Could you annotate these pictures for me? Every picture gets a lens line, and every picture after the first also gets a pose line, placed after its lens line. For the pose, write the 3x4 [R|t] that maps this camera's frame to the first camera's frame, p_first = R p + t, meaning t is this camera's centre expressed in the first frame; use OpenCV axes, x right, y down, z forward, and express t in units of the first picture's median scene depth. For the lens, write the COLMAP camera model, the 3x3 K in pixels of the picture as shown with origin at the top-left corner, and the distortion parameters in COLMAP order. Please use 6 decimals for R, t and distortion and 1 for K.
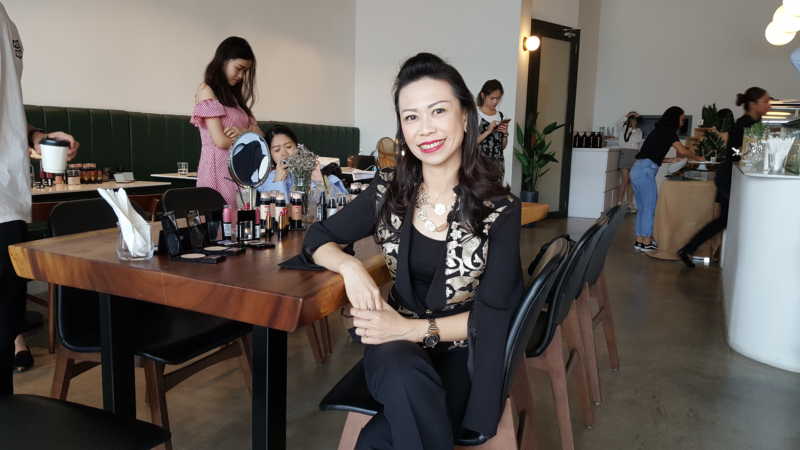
lens RADIAL K [[637.8, 0, 400.0], [0, 637.8, 225.0], [0, 0, 1]] dist [-0.007365, -0.012508]
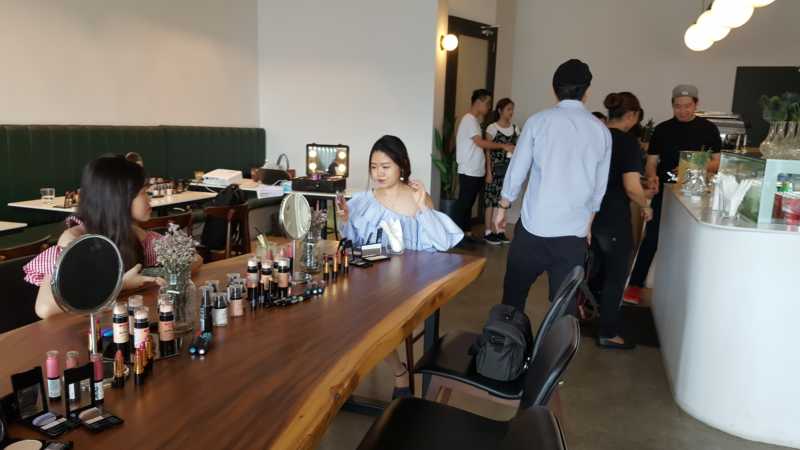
lens RADIAL K [[619.1, 0, 400.0], [0, 619.1, 225.0], [0, 0, 1]] dist [-0.001885, -0.004911]
pose [[0.989953, -0.020625, 0.139882, 0.001487], [0.014414, 0.998871, 0.045266, -0.058528], [-0.140657, -0.042795, 0.989133, 0.095156]]
